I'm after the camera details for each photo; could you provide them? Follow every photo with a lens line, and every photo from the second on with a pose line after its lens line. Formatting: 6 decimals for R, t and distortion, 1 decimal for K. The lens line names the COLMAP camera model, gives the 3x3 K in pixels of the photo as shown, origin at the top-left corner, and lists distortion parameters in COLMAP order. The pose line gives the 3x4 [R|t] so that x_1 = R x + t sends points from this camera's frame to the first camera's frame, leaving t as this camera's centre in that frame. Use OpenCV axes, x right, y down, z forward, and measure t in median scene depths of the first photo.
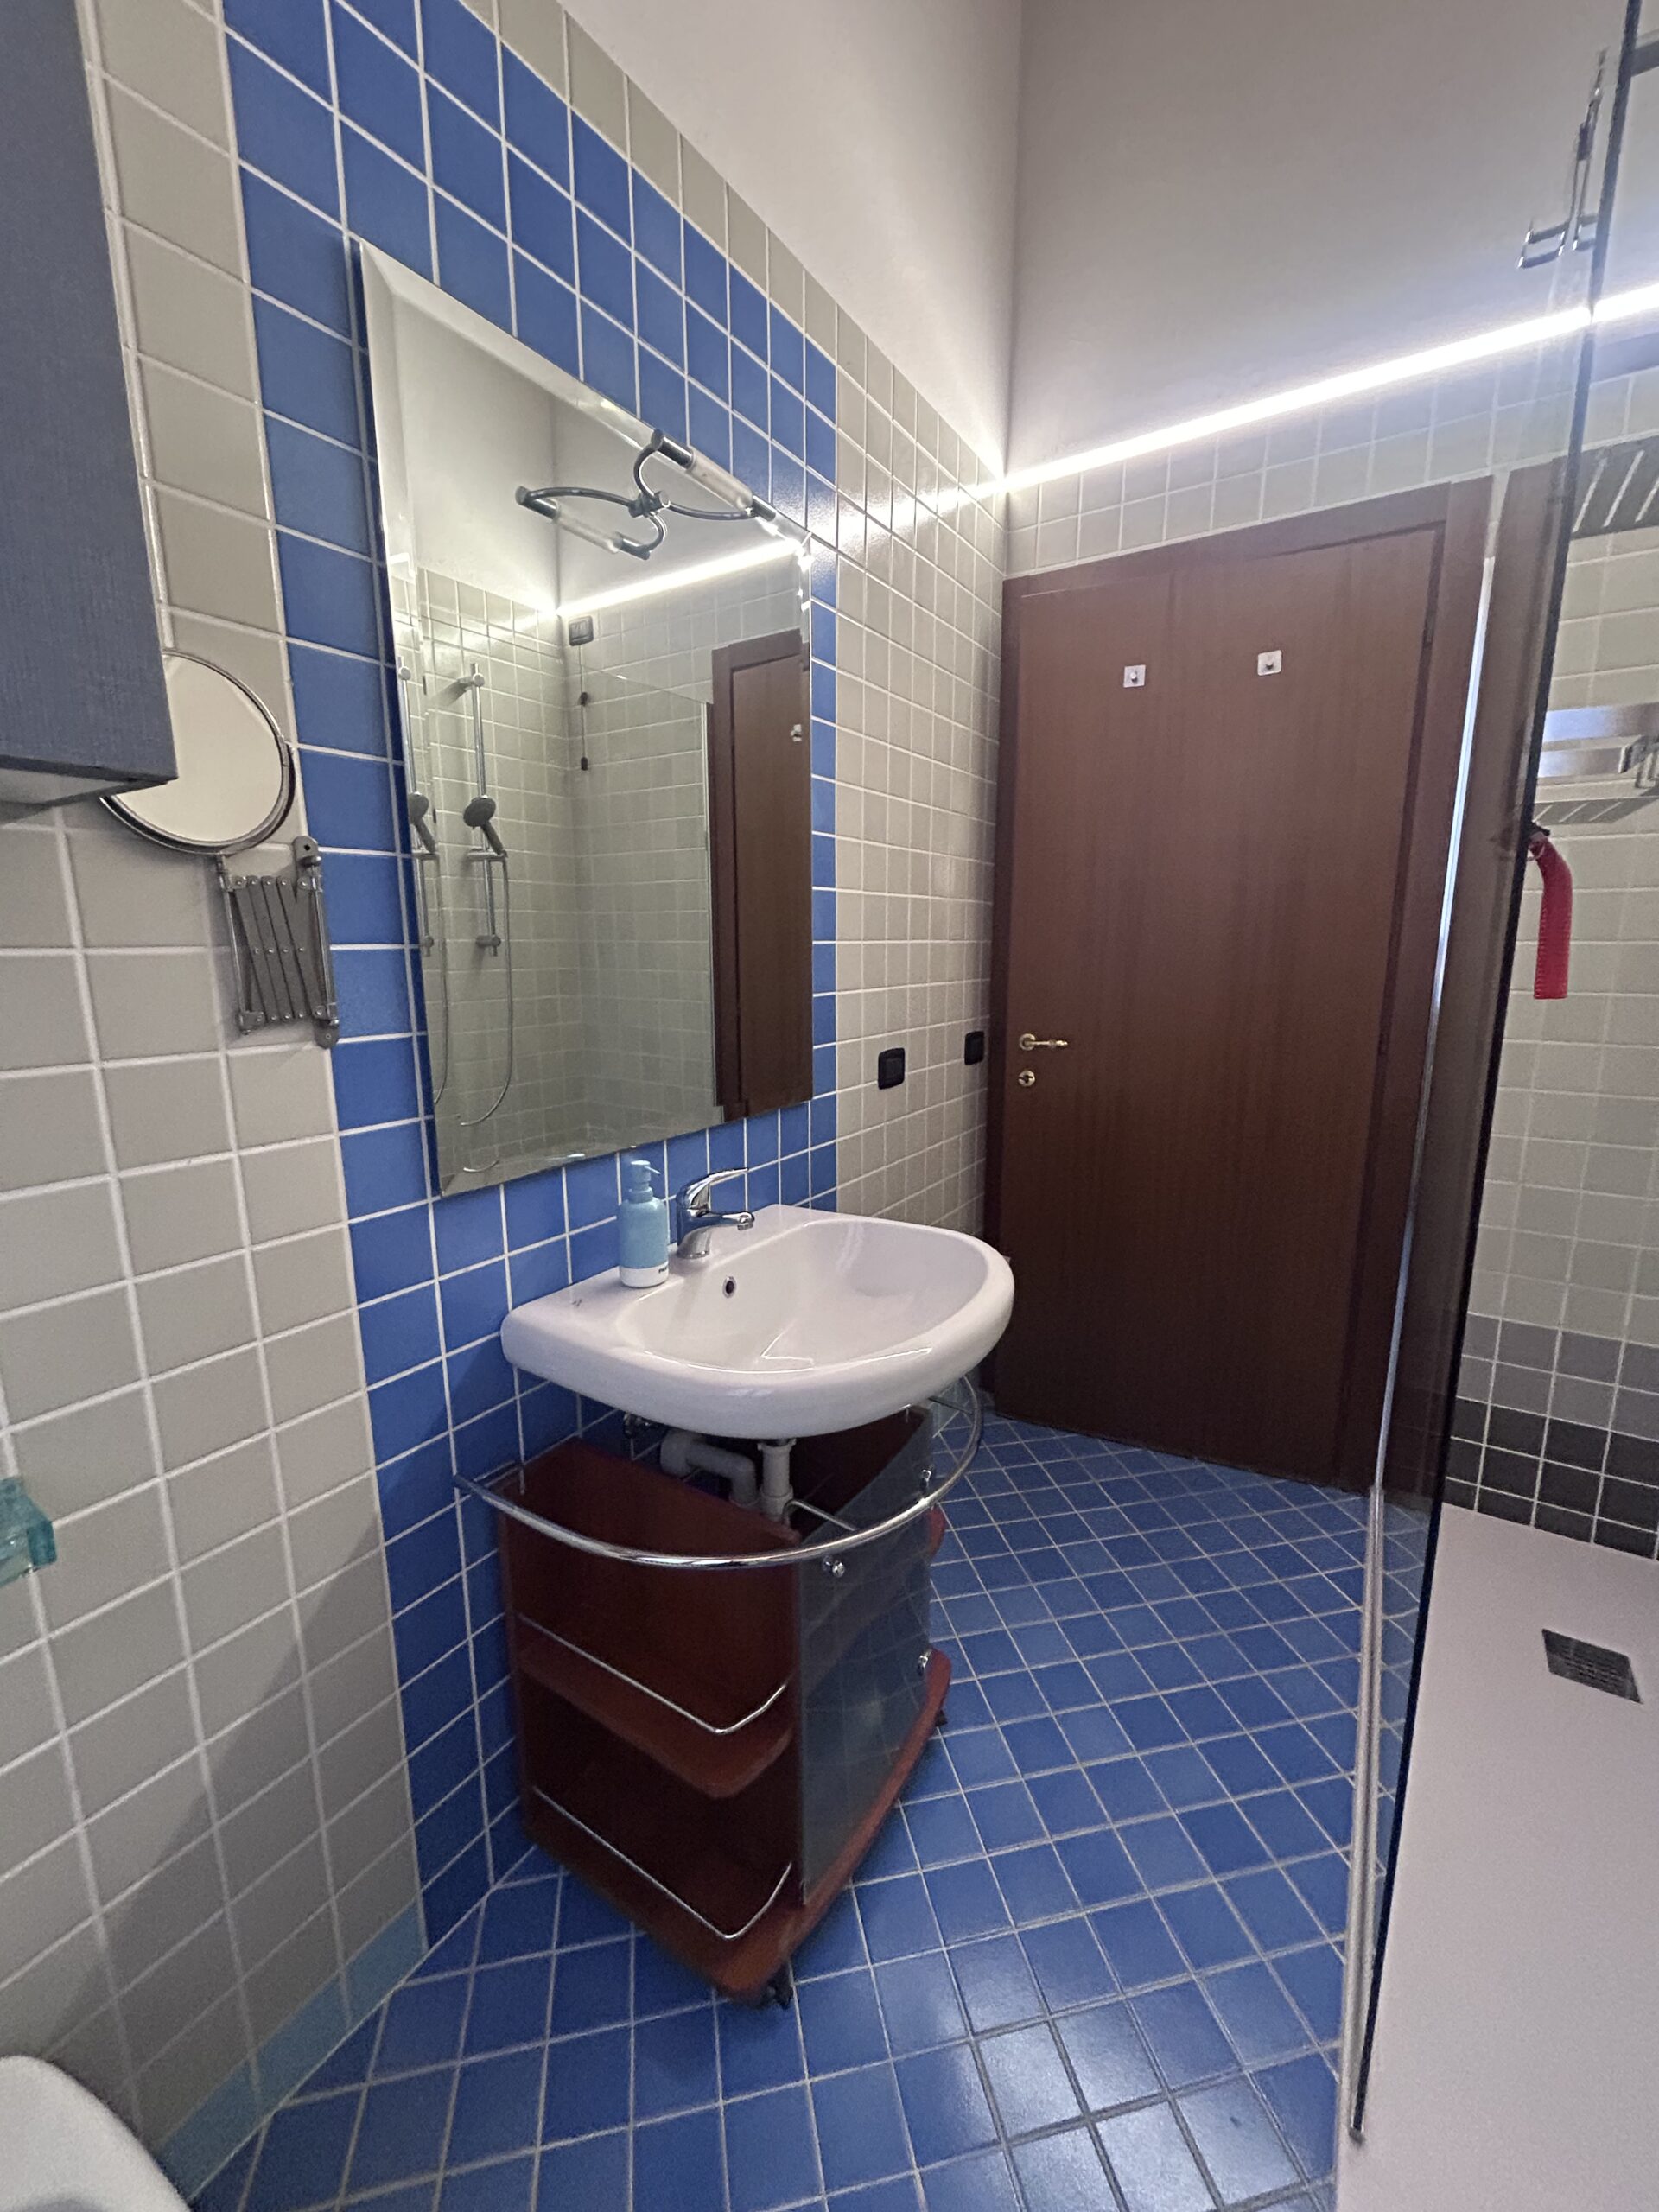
lens RADIAL K [[896.0, 0, 828.8], [0, 896.0, 1104.5], [0, 0, 1]] dist [-0.000491, -0.000003]
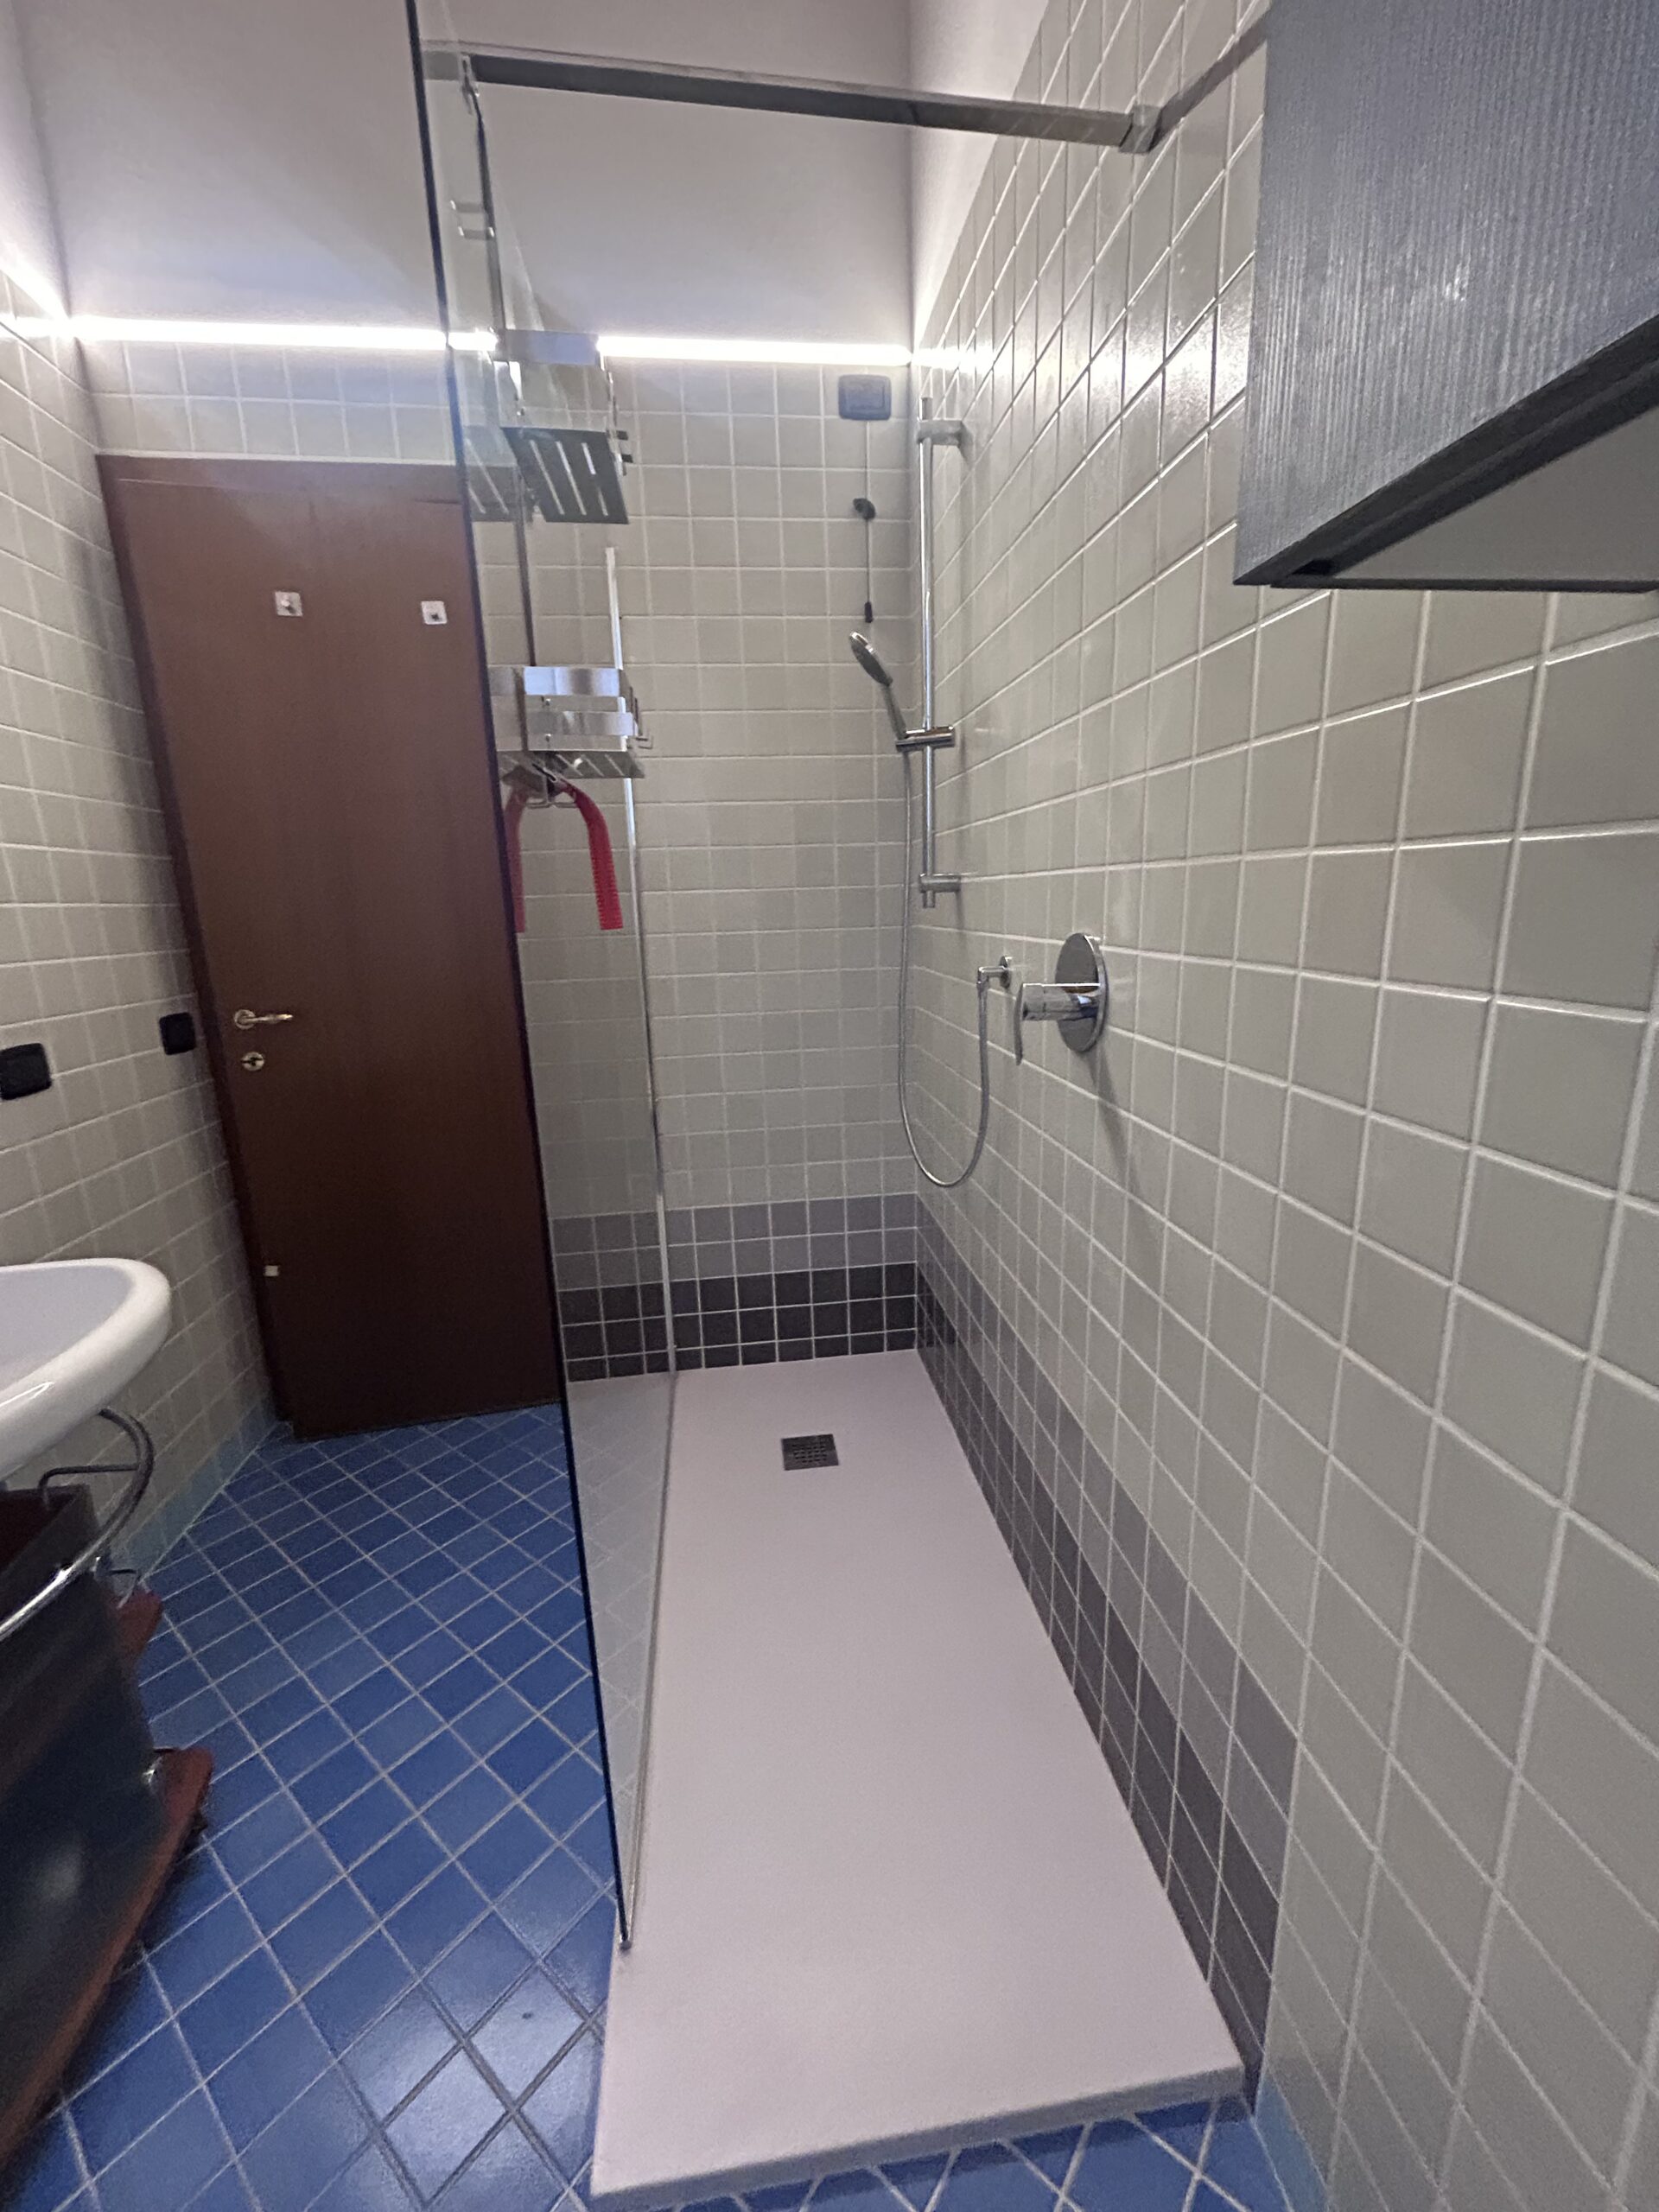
lens RADIAL K [[896.0, 0, 828.4], [0, 896.0, 1104.8], [0, 0, 1]] dist [-0.000491, -0.000003]
pose [[0.770861, -0.163204, 0.615741, 0.126932], [0.142826, 0.986294, 0.082613, 0.023910], [-0.620785, 0.024260, 0.783606, -0.033146]]
